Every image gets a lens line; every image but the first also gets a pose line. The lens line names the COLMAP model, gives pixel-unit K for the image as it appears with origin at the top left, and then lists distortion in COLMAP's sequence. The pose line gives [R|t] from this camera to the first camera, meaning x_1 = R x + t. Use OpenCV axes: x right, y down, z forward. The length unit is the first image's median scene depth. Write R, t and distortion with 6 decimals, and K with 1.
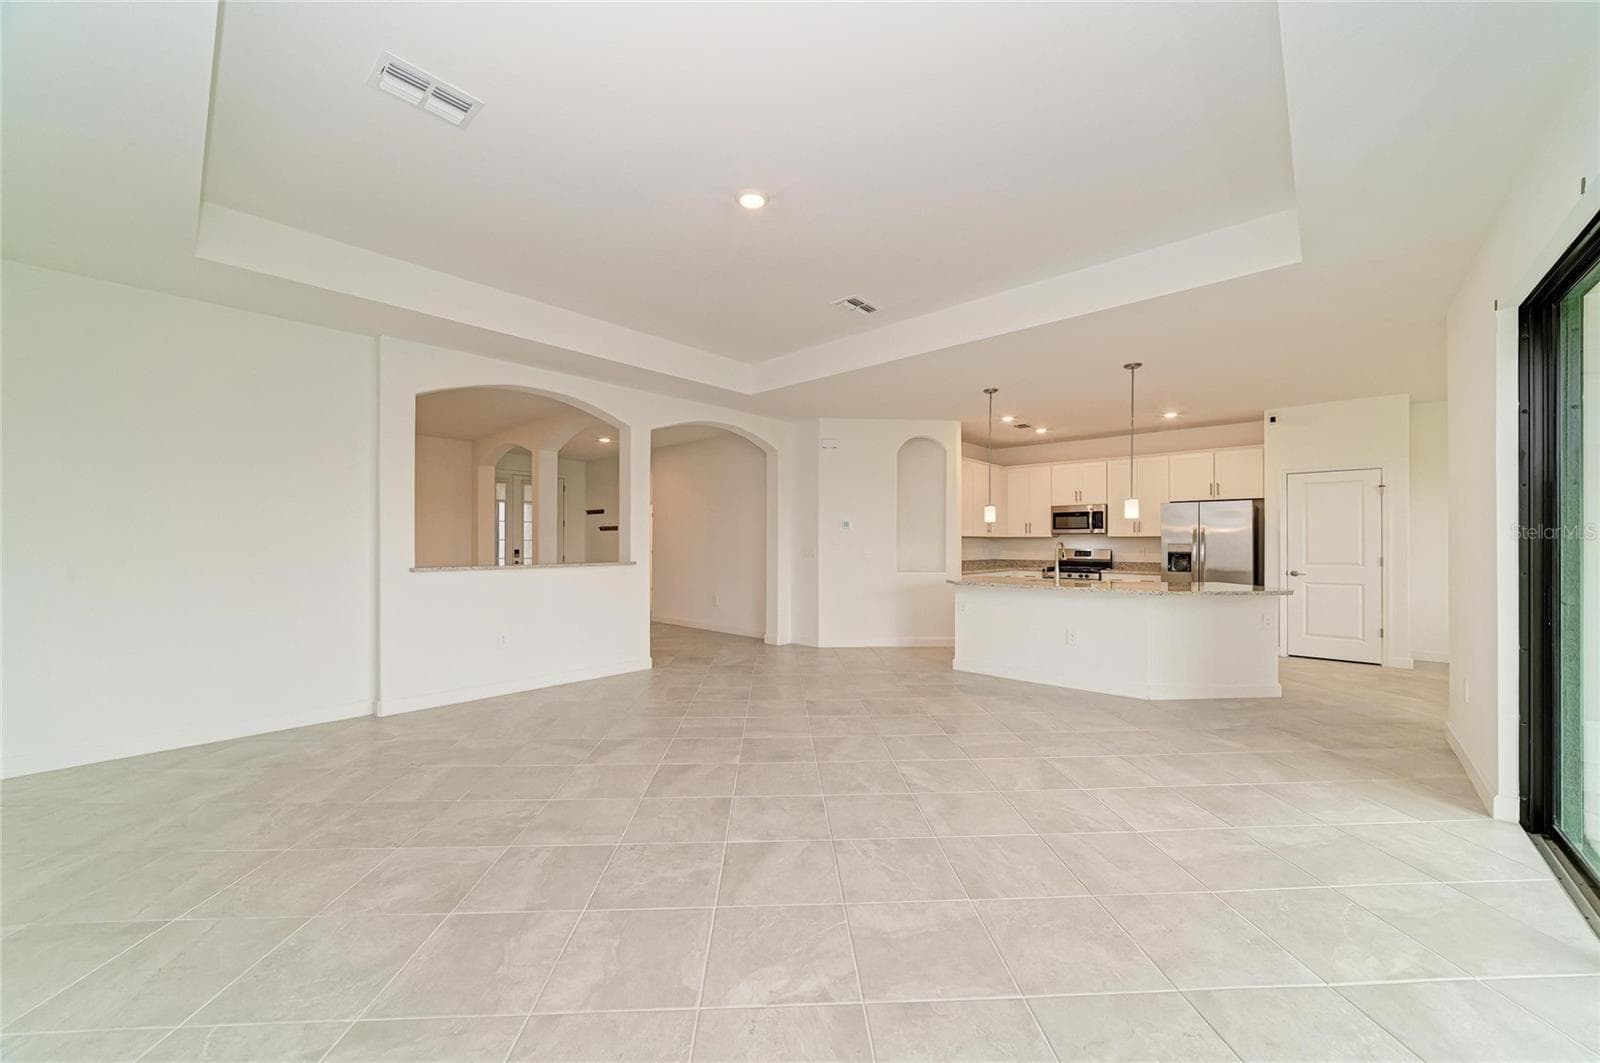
lens RADIAL K [[581.2, 0, 799.4], [0, 581.2, 539.8], [0, 0, 1]] dist [-0.006334, 0.000431]
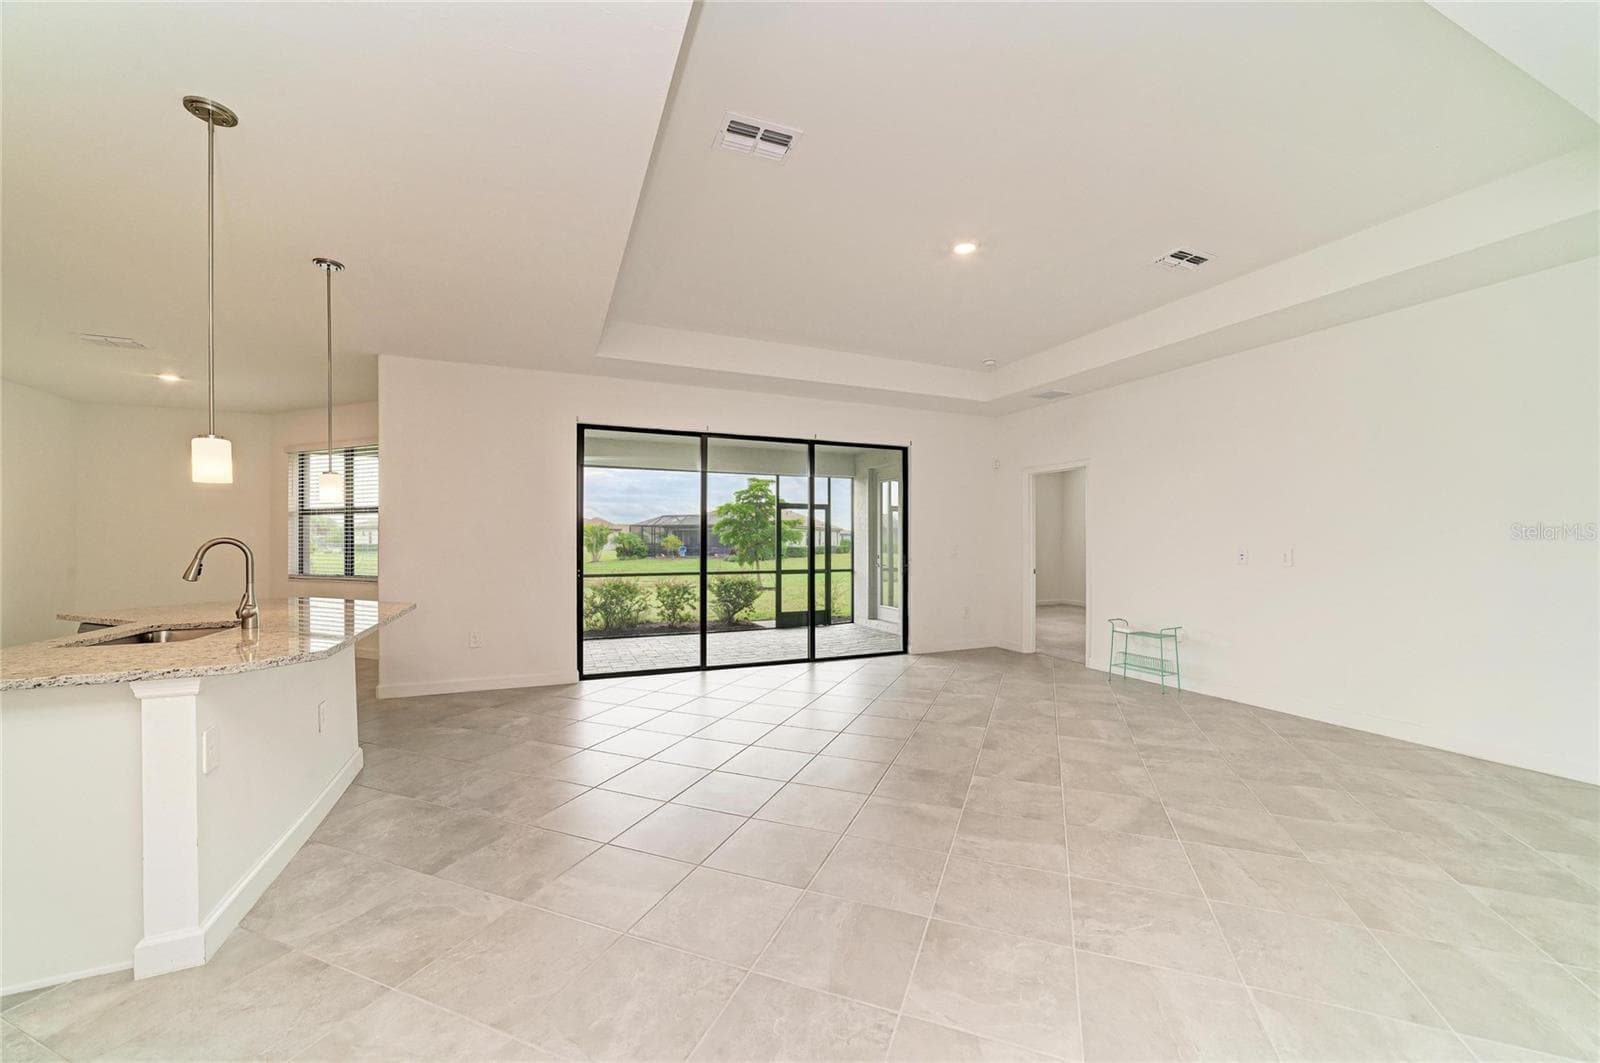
lens RADIAL K [[607.4, 0, 795.6], [0, 607.4, 541.3], [0, 0, 1]] dist [-0.007133, 0.000254]
pose [[-0.907707, -0.000498, 0.419604, -0.226119], [-0.002690, 0.999986, -0.004631, 0.006795], [-0.419596, -0.005332, -0.907695, 1.774535]]
